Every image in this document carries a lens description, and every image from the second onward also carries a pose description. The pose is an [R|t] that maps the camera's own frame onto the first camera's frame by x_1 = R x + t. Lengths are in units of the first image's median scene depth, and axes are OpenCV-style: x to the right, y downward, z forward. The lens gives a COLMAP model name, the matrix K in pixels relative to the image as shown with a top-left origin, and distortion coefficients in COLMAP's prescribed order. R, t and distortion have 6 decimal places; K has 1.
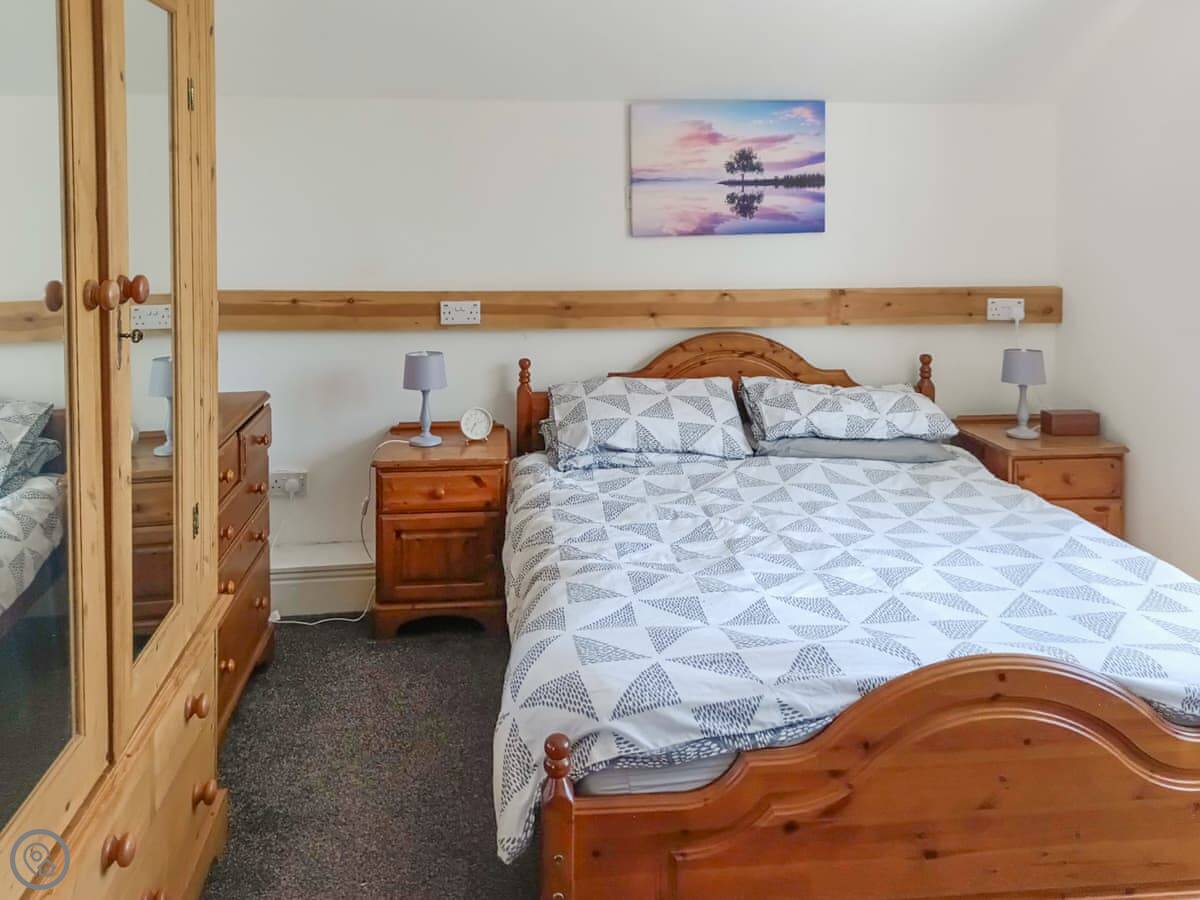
lens RADIAL K [[959.9, 0, 571.2], [0, 959.9, 375.7], [0, 0, 1]] dist [0.013530, -0.000225]
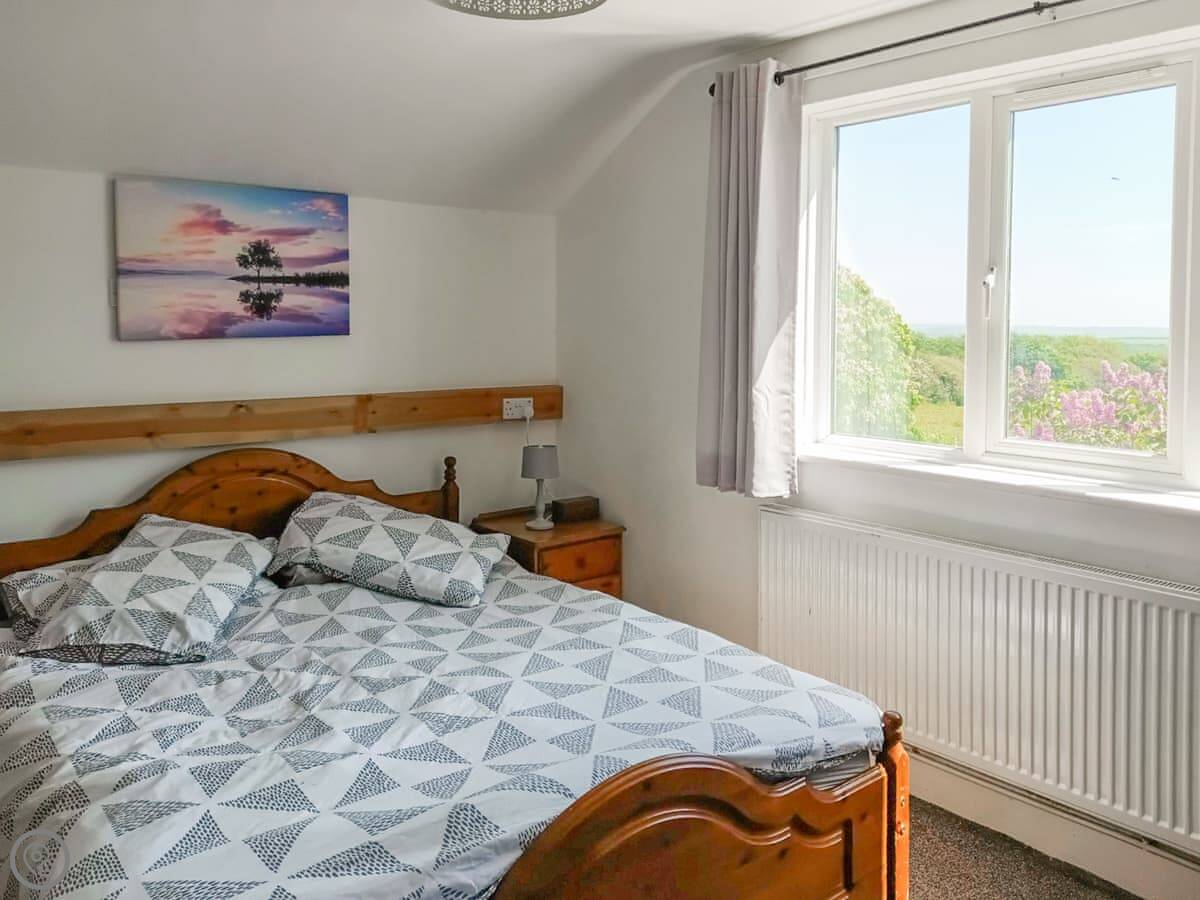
lens RADIAL K [[953.5, 0, 598.8], [0, 953.5, 424.8], [0, 0, 1]] dist [0.055846, -0.053109]
pose [[0.820587, -0.056930, 0.568680, -0.074513], [0.086544, 0.995930, -0.025178, -0.019427], [-0.564932, 0.069877, 0.822174, 0.113452]]
